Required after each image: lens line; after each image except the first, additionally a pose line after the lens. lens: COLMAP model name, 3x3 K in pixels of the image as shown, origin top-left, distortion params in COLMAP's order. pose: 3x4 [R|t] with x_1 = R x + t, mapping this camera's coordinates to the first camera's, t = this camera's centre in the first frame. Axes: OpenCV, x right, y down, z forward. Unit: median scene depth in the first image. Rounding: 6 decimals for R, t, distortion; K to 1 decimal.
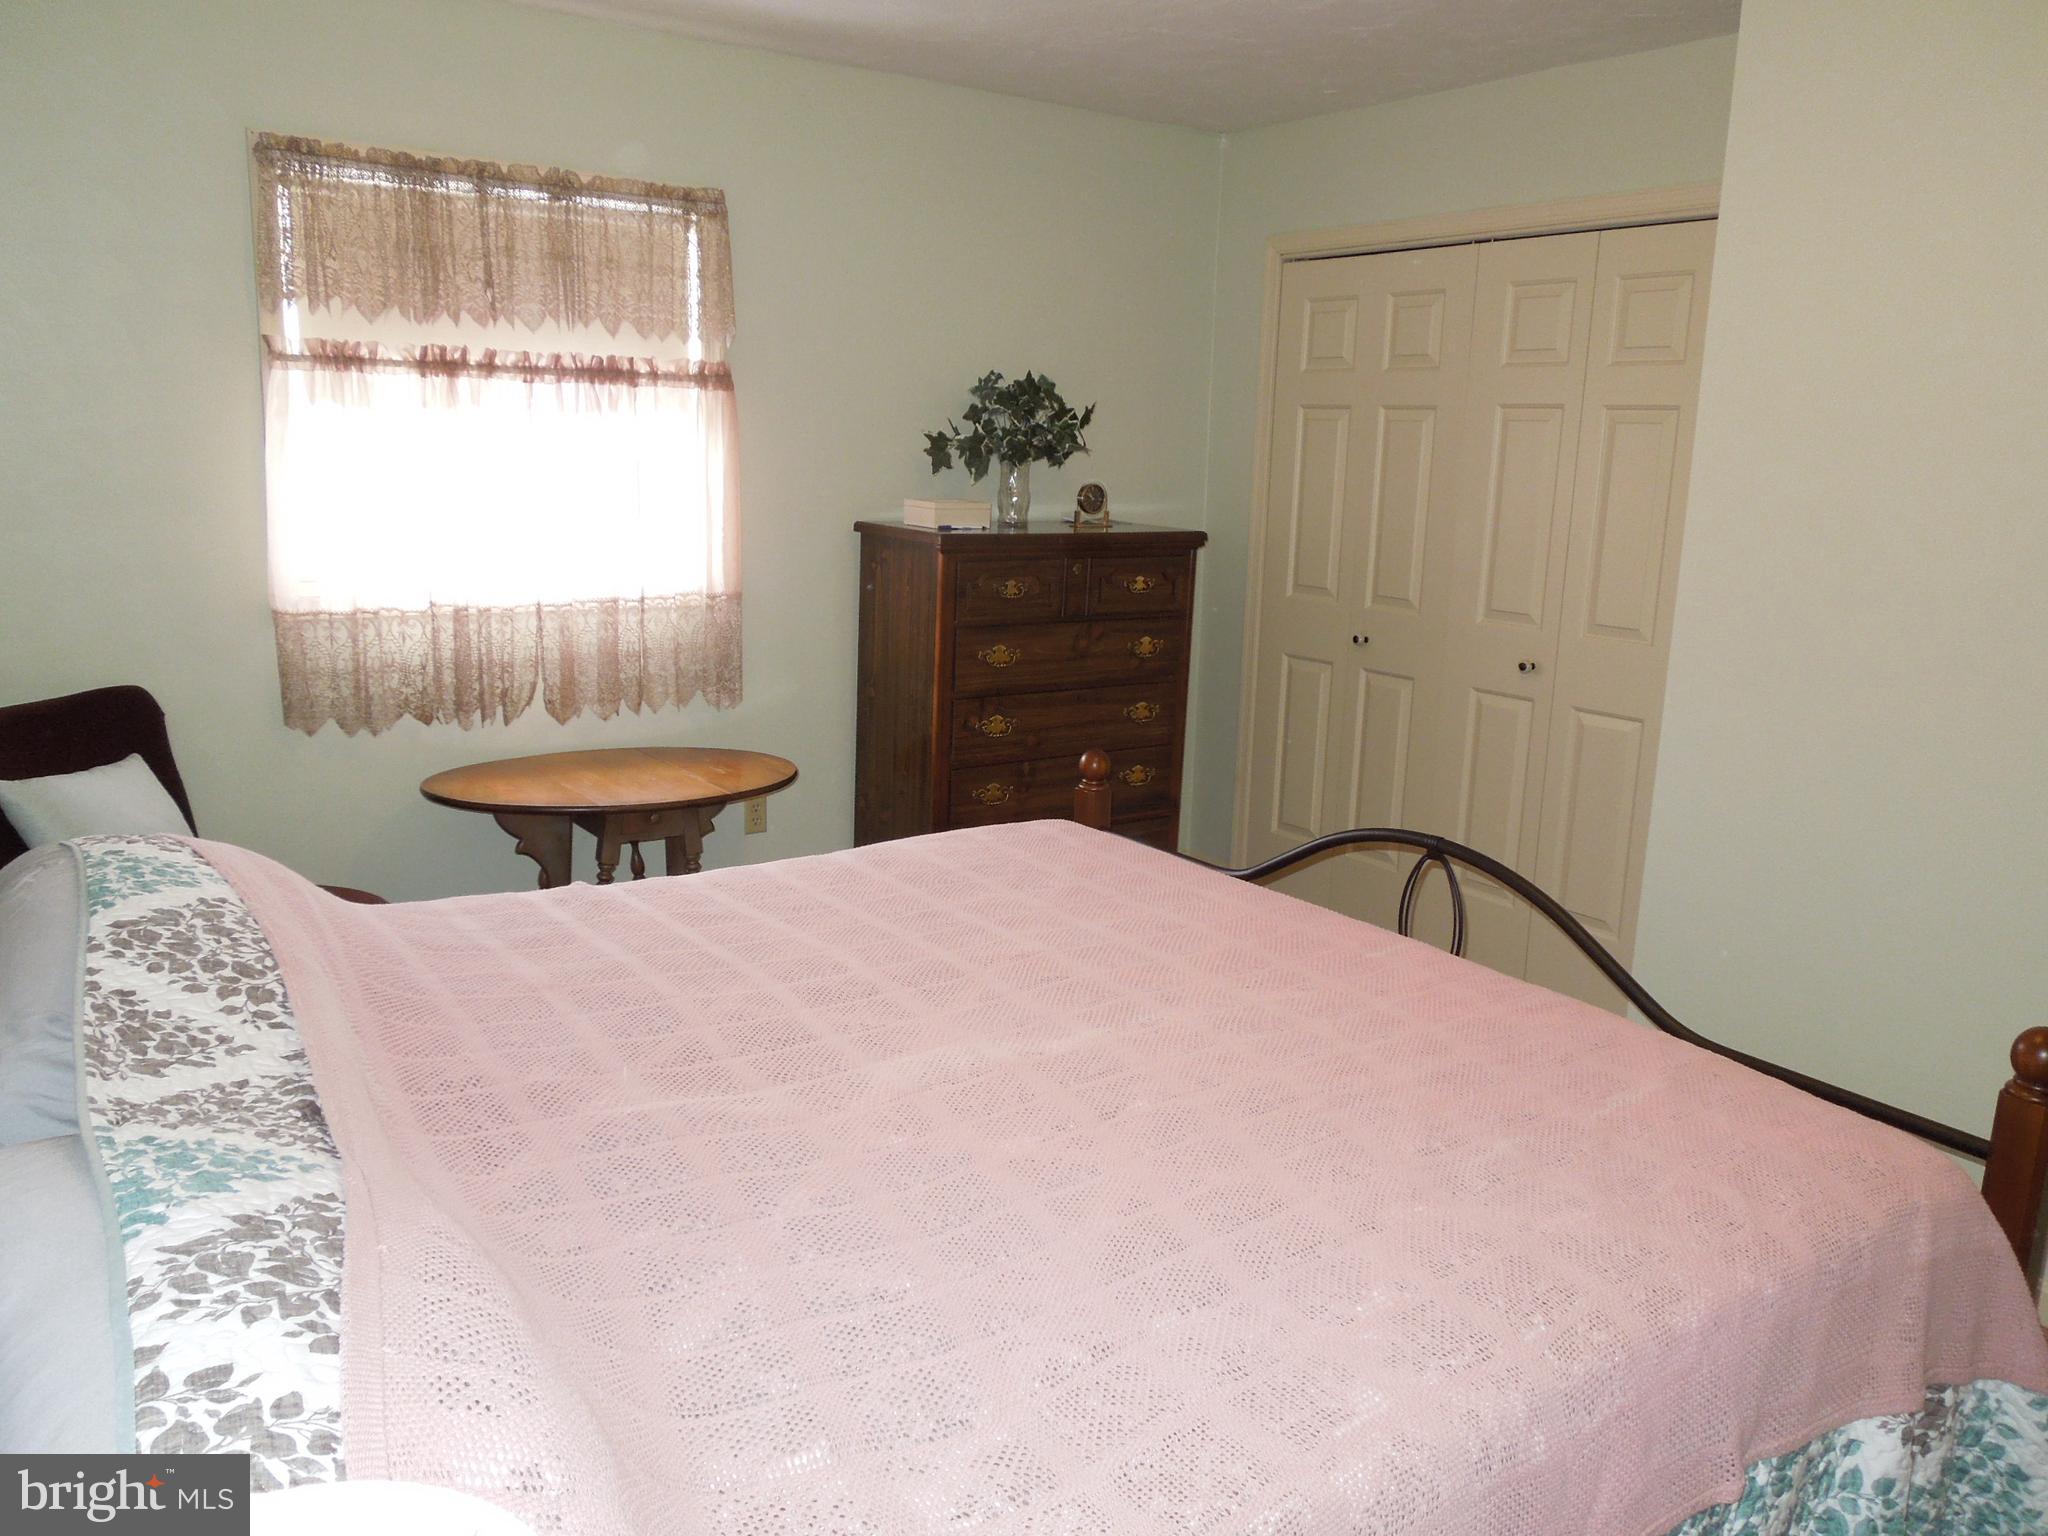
lens RADIAL K [[1537.5, 0, 1021.3], [0, 1537.5, 778.2], [0, 0, 1]] dist [-0.004896, 0.001983]
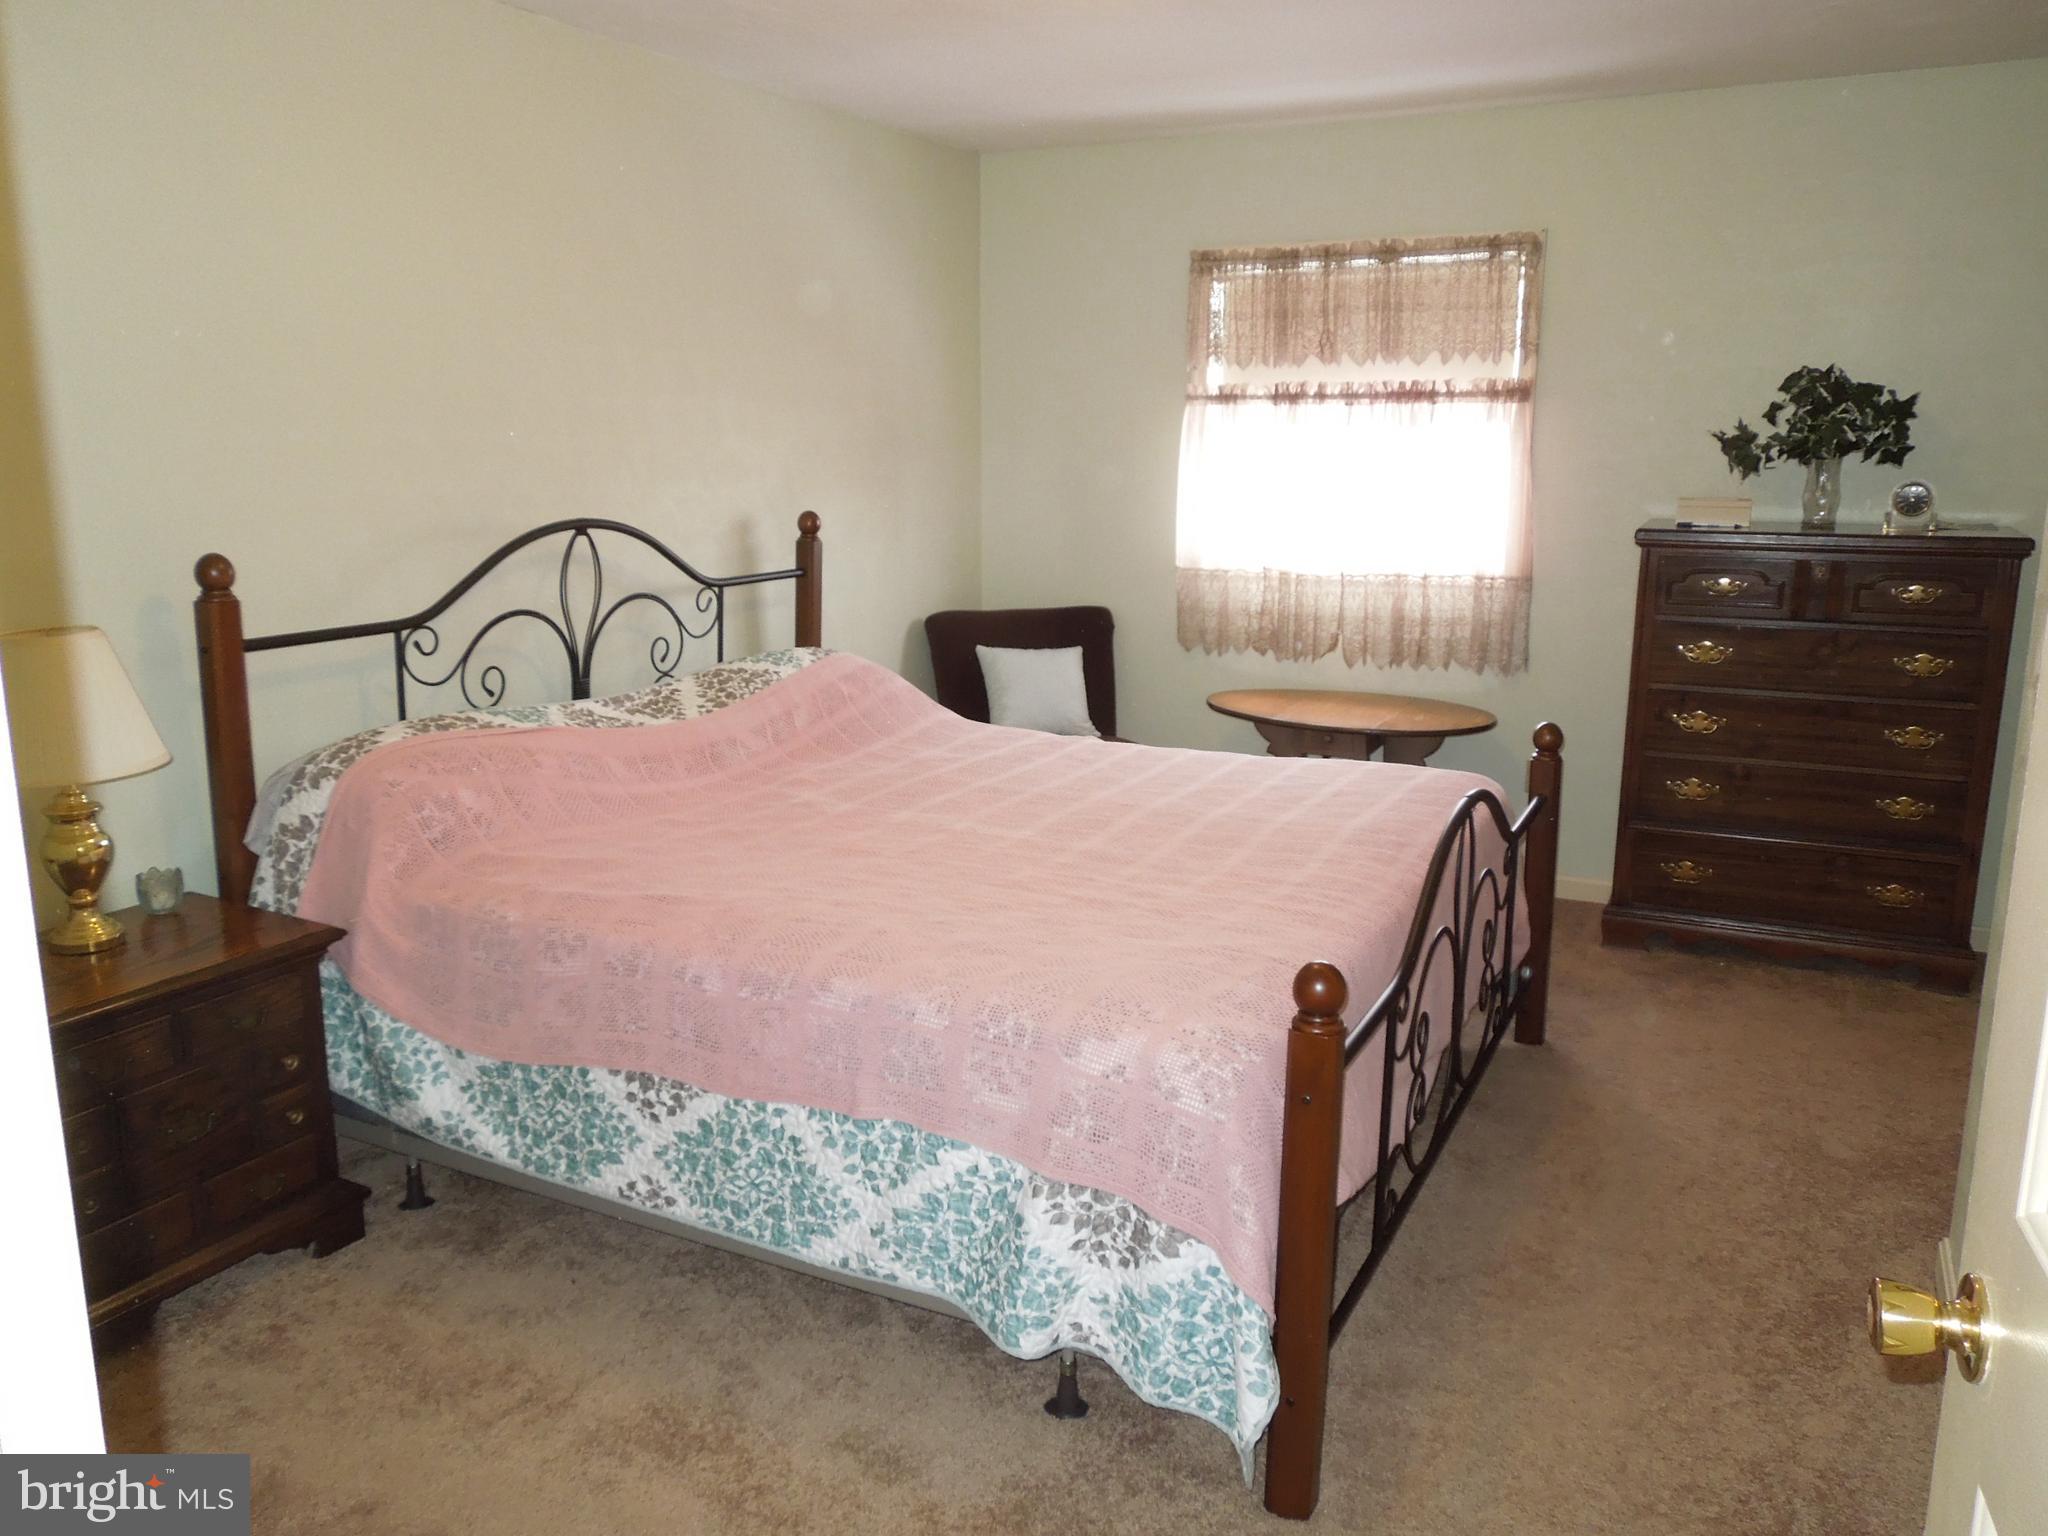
lens RADIAL K [[1537.5, 0, 1023.0], [0, 1537.5, 761.1], [0, 0, 1]] dist [-0.004896, 0.001983]
pose [[0.480661, 0.150282, -0.863933, 0.707455], [-0.173353, 0.982047, 0.074381, -0.008145], [0.859601, 0.114013, 0.498083, 0.137026]]
